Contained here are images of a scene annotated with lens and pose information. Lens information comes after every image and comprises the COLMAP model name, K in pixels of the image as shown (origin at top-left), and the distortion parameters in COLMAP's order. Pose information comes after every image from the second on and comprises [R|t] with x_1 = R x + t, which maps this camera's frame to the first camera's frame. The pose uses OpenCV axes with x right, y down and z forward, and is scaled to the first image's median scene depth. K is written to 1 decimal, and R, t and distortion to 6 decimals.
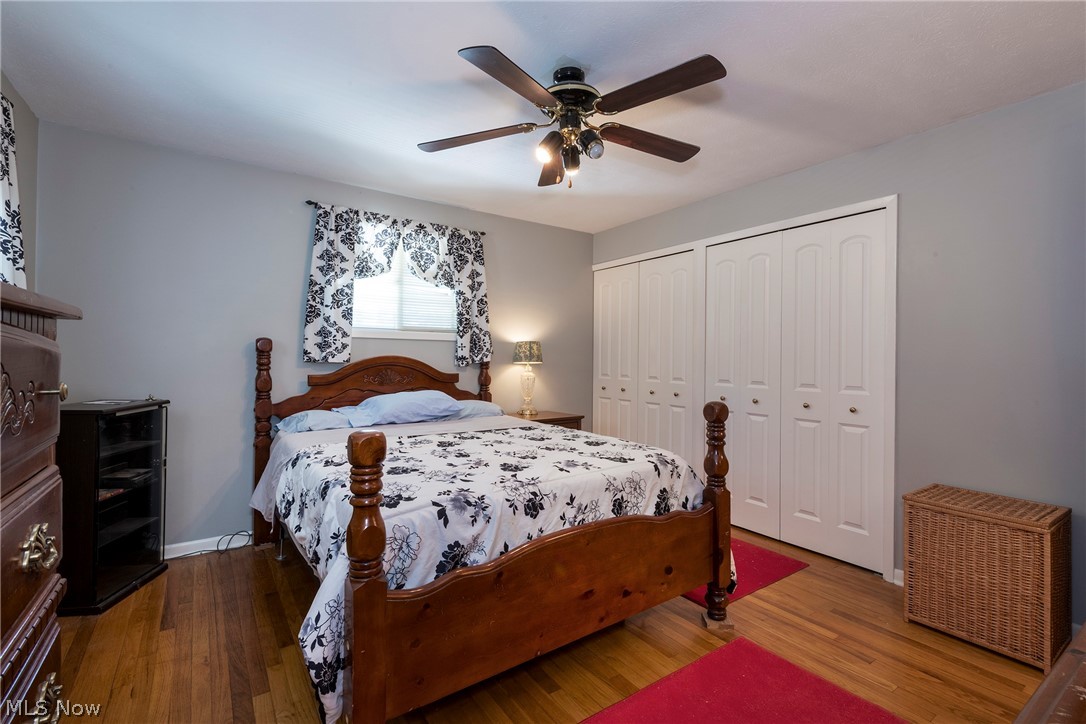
lens RADIAL K [[490.1, 0, 544.9], [0, 490.1, 359.5], [0, 0, 1]] dist [0.002897, -0.000216]
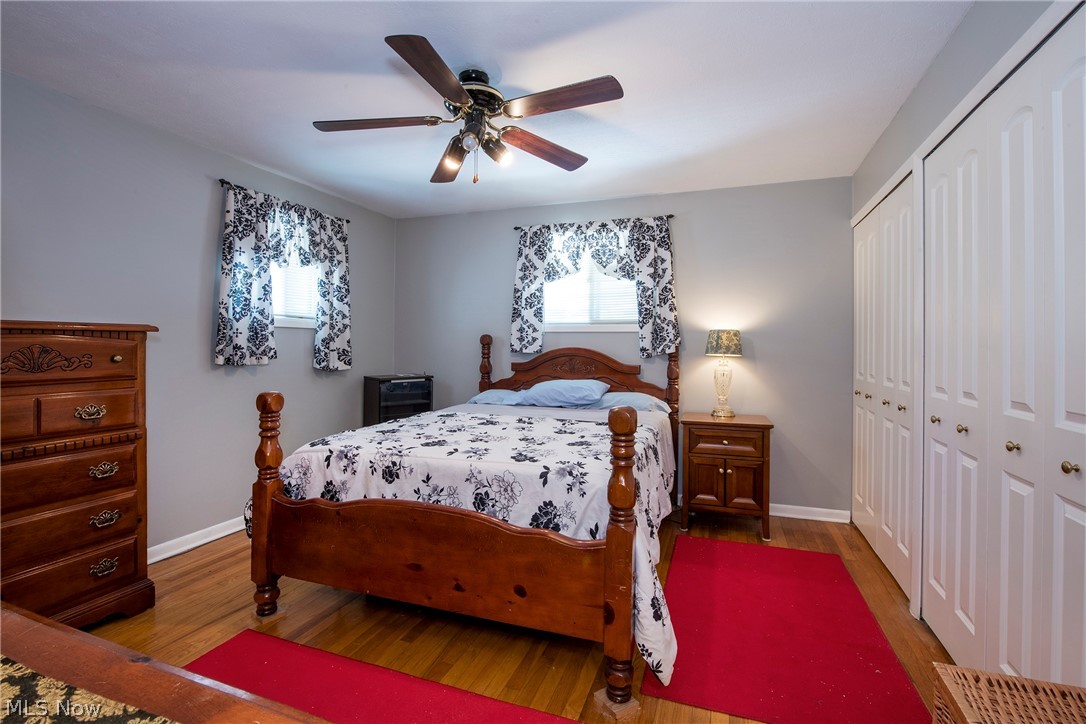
lens RADIAL K [[490.1, 0, 545.6], [0, 490.1, 350.5], [0, 0, 1]] dist [0.002897, -0.000216]
pose [[0.571197, 0.002133, -0.820811, 0.616790], [-0.003552, 0.999994, 0.000127, -0.000011], [0.820806, 0.002843, 0.571201, 0.331420]]
